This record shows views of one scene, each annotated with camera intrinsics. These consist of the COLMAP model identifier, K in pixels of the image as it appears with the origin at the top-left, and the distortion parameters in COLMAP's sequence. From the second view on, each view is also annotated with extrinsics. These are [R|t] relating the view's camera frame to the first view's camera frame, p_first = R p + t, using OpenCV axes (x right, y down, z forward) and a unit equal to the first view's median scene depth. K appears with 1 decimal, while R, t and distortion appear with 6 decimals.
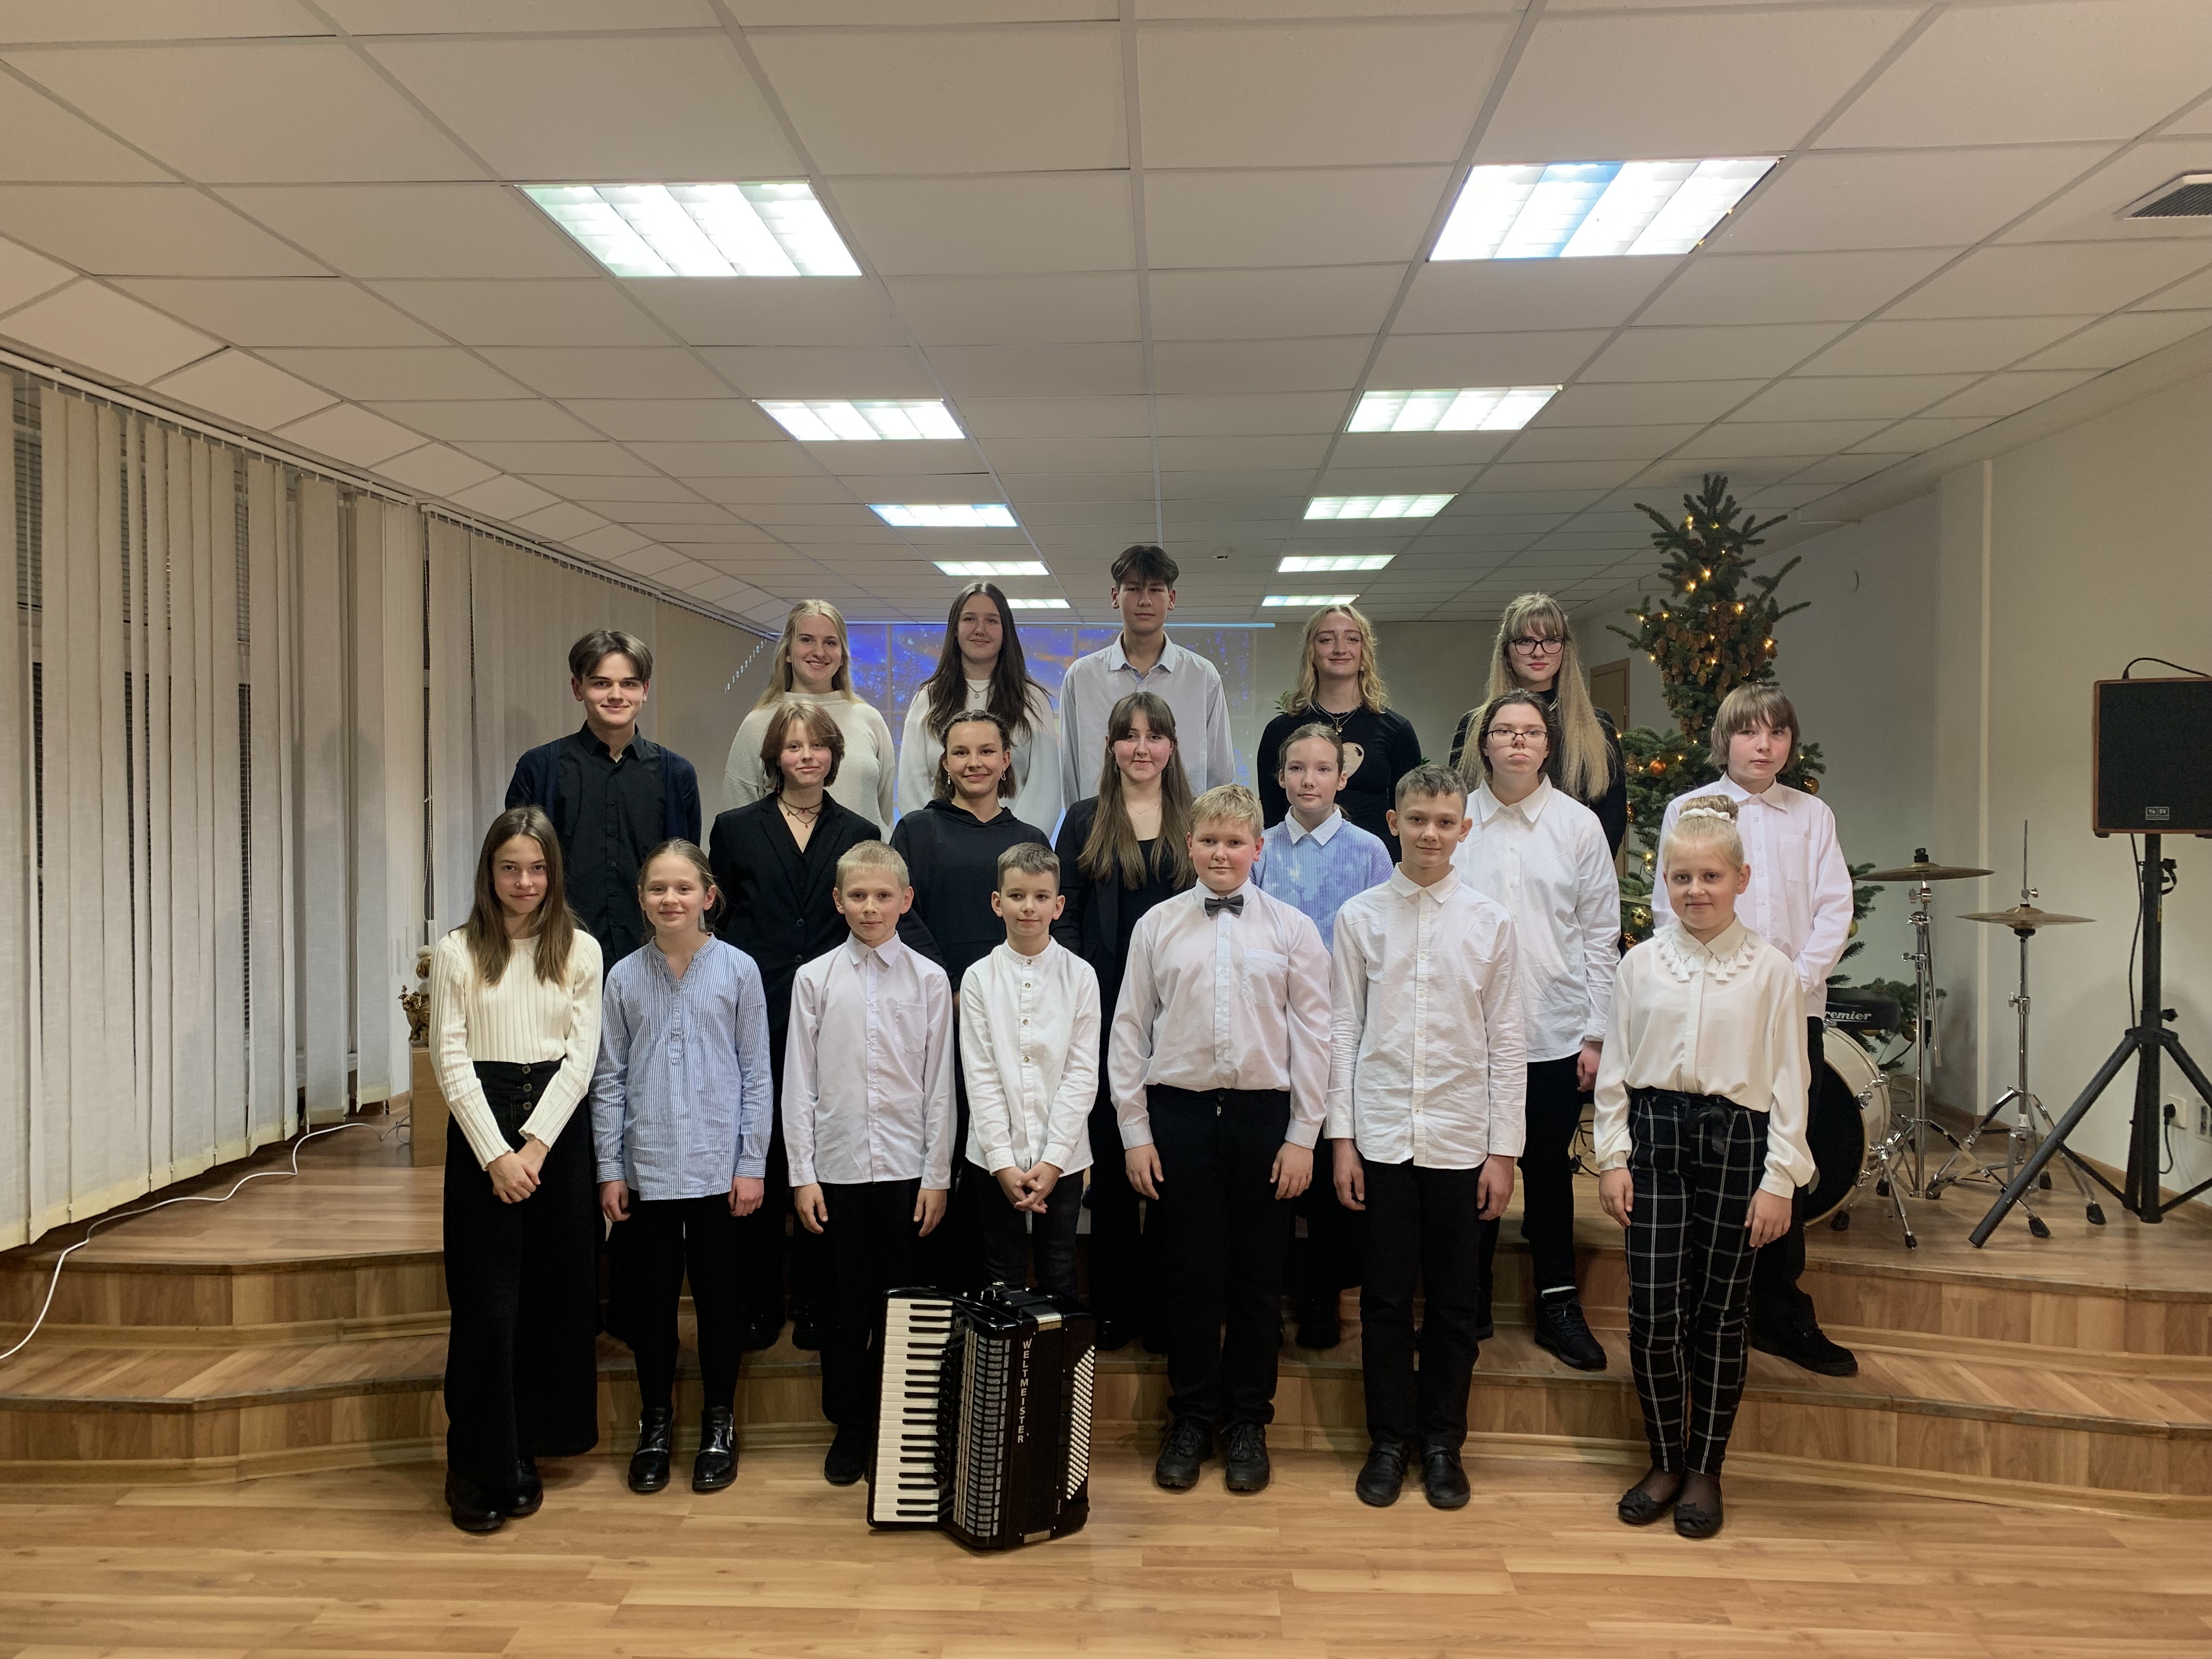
lens RADIAL K [[1799.7, 0, 1106.0], [0, 1799.7, 829.5], [0, 0, 1]] dist [-0.004864, 0.017450]
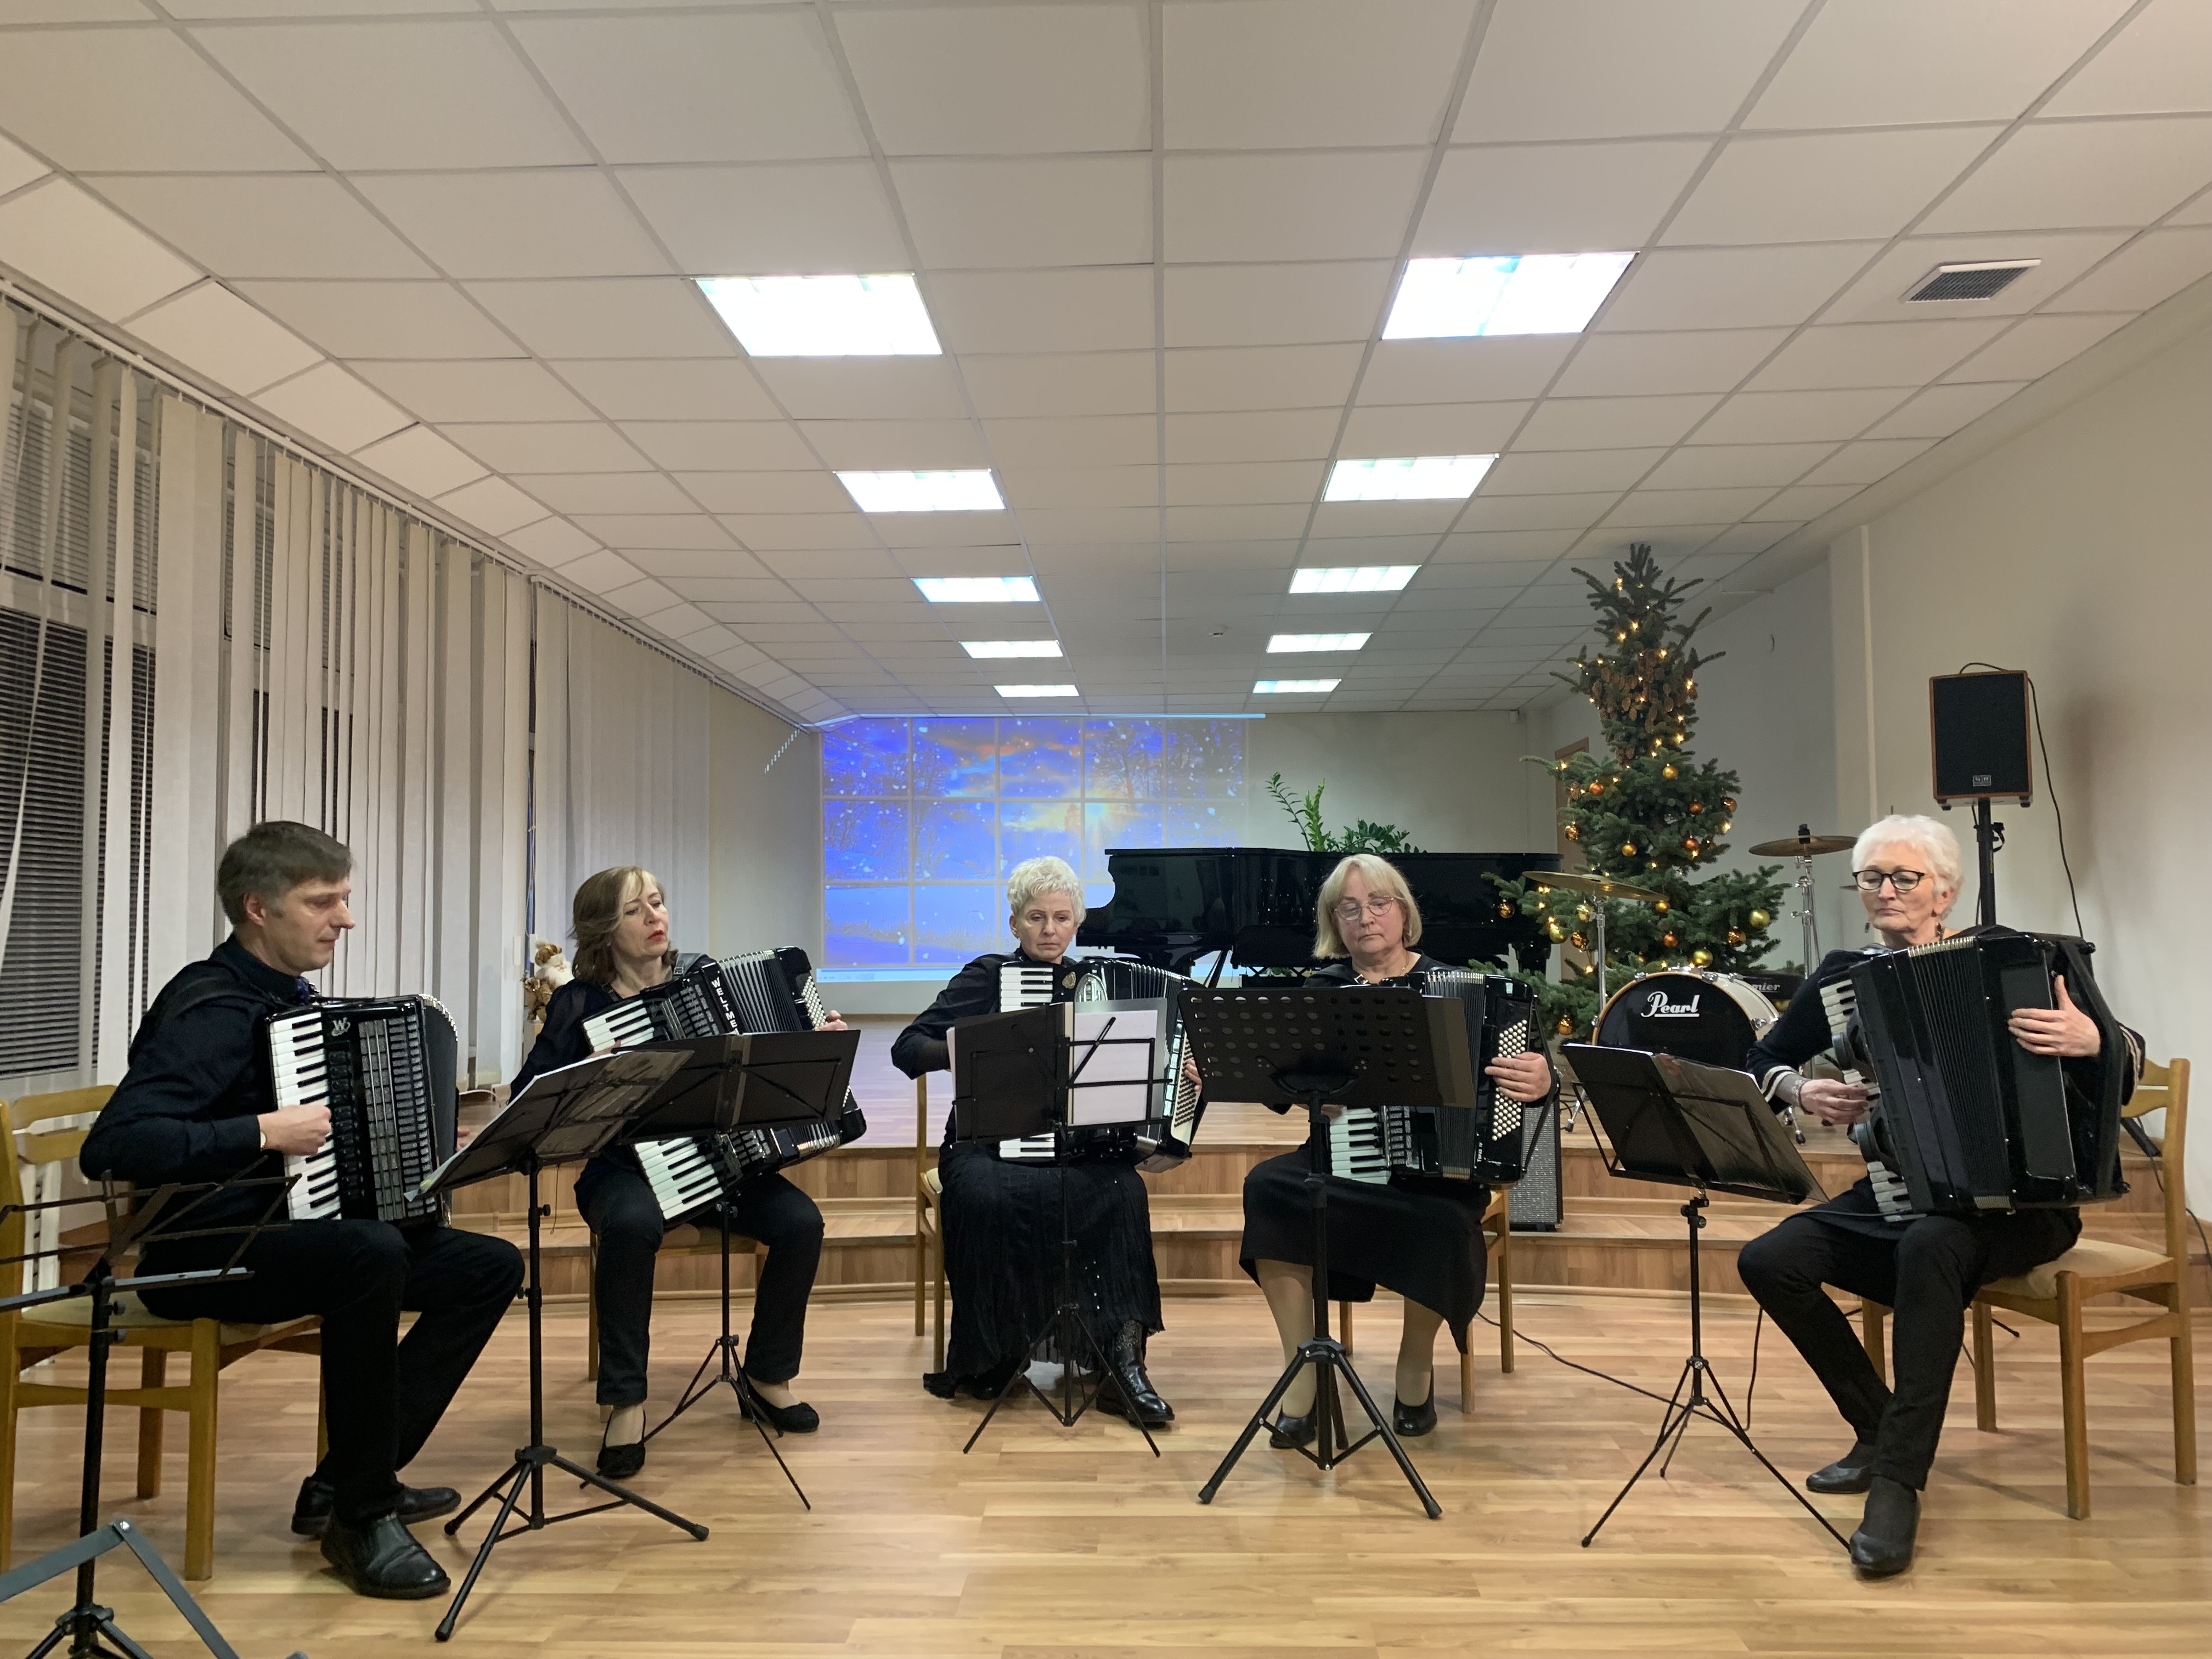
lens RADIAL K [[1799.7, 0, 1106.0], [0, 1799.7, 829.5], [0, 0, 1]] dist [-0.004864, 0.017450]
pose [[0.999976, -0.005524, 0.004266, -0.016105], [0.005853, 0.996661, -0.081435, 0.085901], [-0.003802, 0.081458, 0.996670, -0.159719]]
